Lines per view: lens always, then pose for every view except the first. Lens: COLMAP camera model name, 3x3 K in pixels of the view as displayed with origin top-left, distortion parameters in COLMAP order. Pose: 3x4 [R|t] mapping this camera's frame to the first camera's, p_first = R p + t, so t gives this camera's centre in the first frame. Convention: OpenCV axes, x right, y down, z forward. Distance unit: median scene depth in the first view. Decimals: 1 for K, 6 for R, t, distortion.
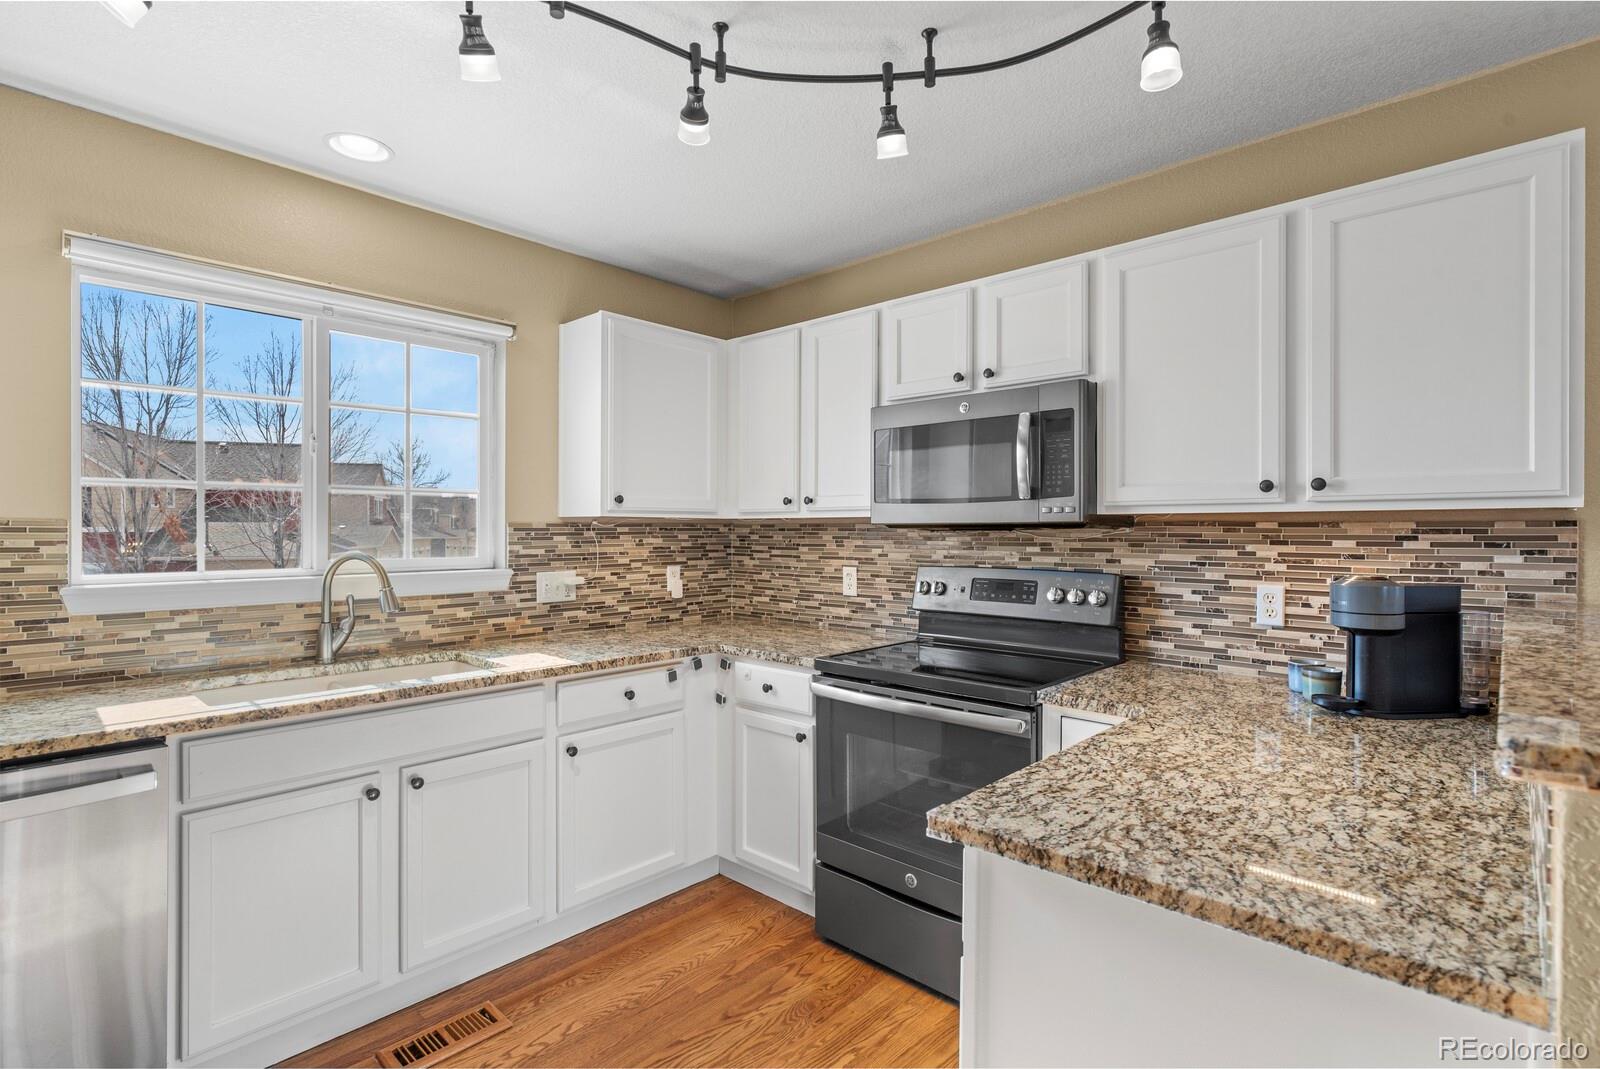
lens RADIAL K [[770.6, 0, 804.3], [0, 770.6, 527.1], [0, 0, 1]] dist [-0.001458, 0.001143]
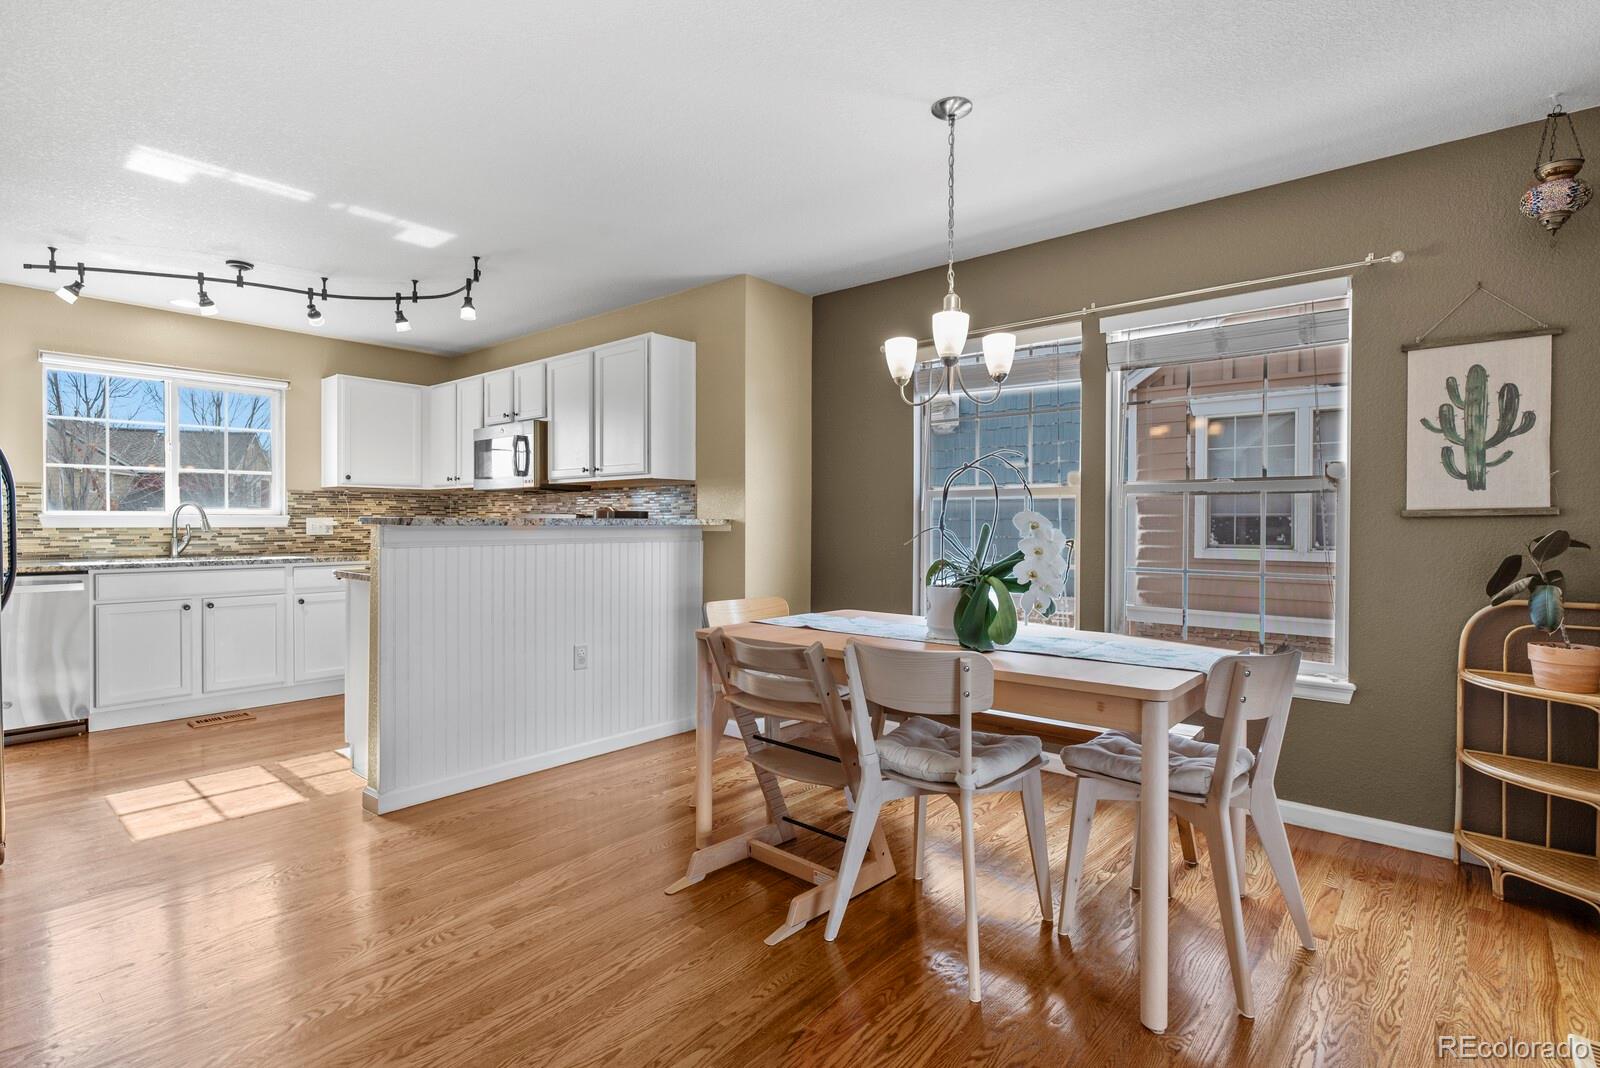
lens RADIAL K [[770.6, 0, 800.8], [0, 770.6, 526.0], [0, 0, 1]] dist [-0.001458, 0.001143]
pose [[0.999146, 0.002590, 0.041250, 0.963256], [-0.003054, 0.999933, 0.011194, 0.071292], [-0.041218, -0.011311, 0.999086, -1.110756]]
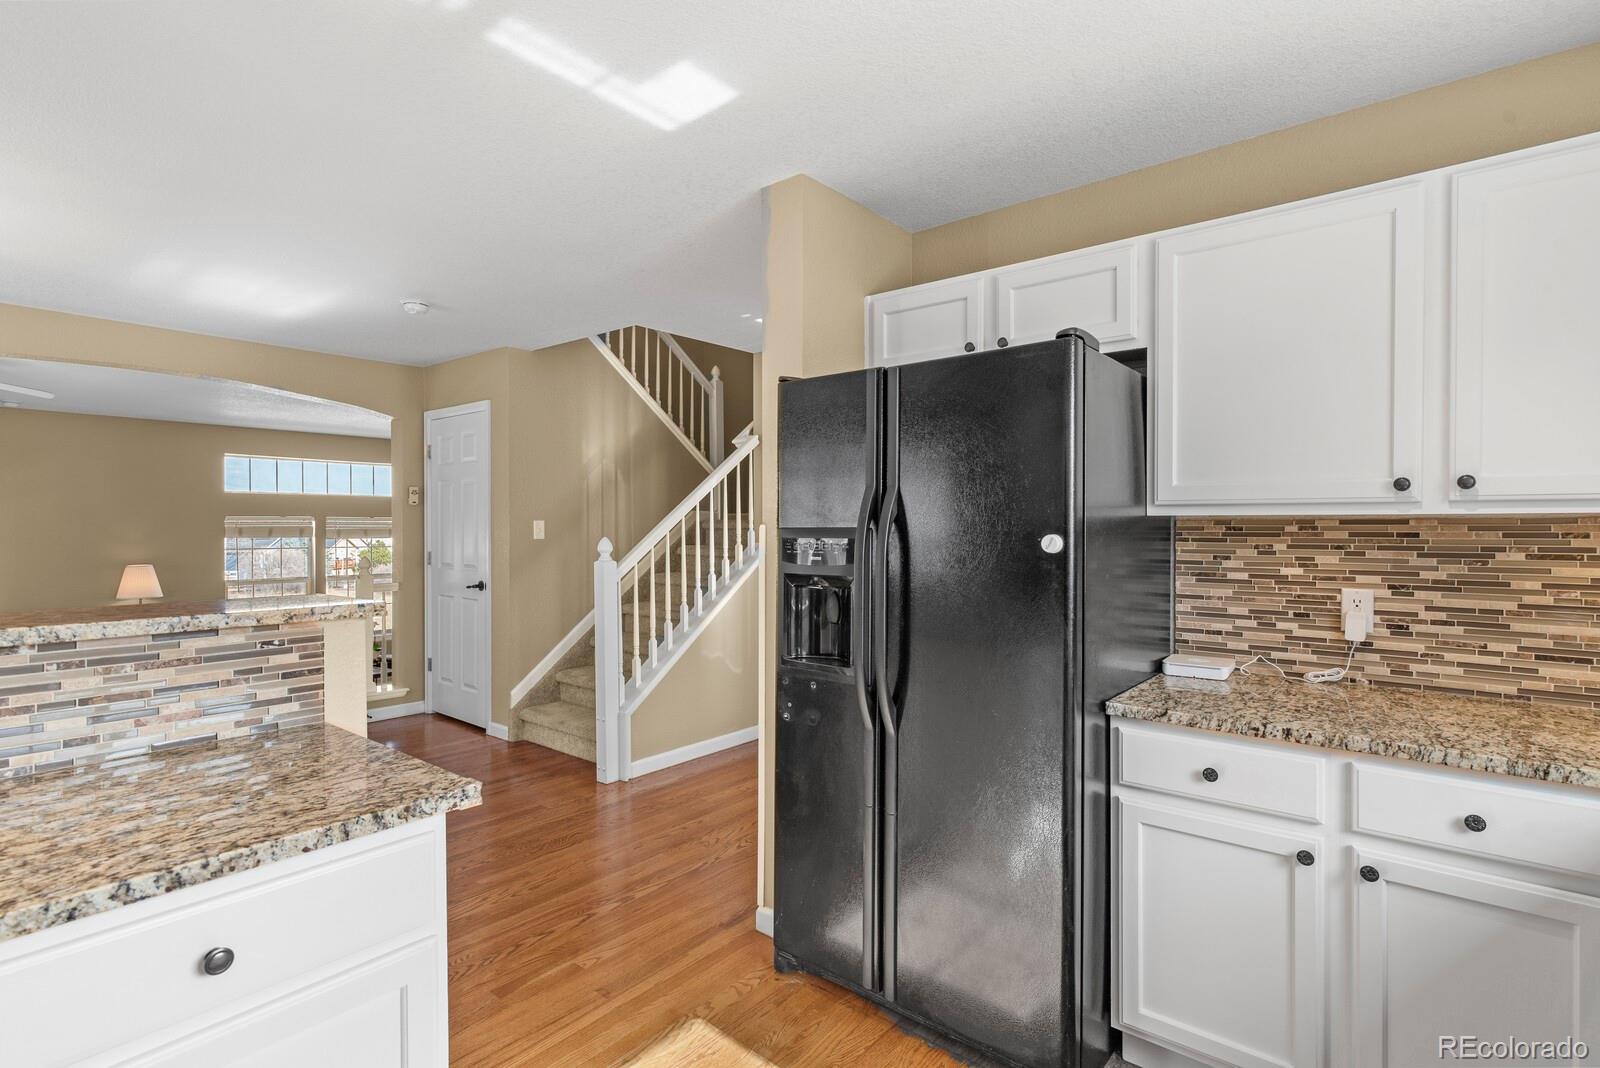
lens RADIAL K [[770.6, 0, 804.9], [0, 770.6, 534.1], [0, 0, 1]] dist [-0.001458, 0.001143]
pose [[-0.997875, -0.000320, -0.065161, -0.113388], [-0.000494, 0.999996, 0.002645, 0.005003], [0.065160, 0.002672, -0.997871, 1.042533]]
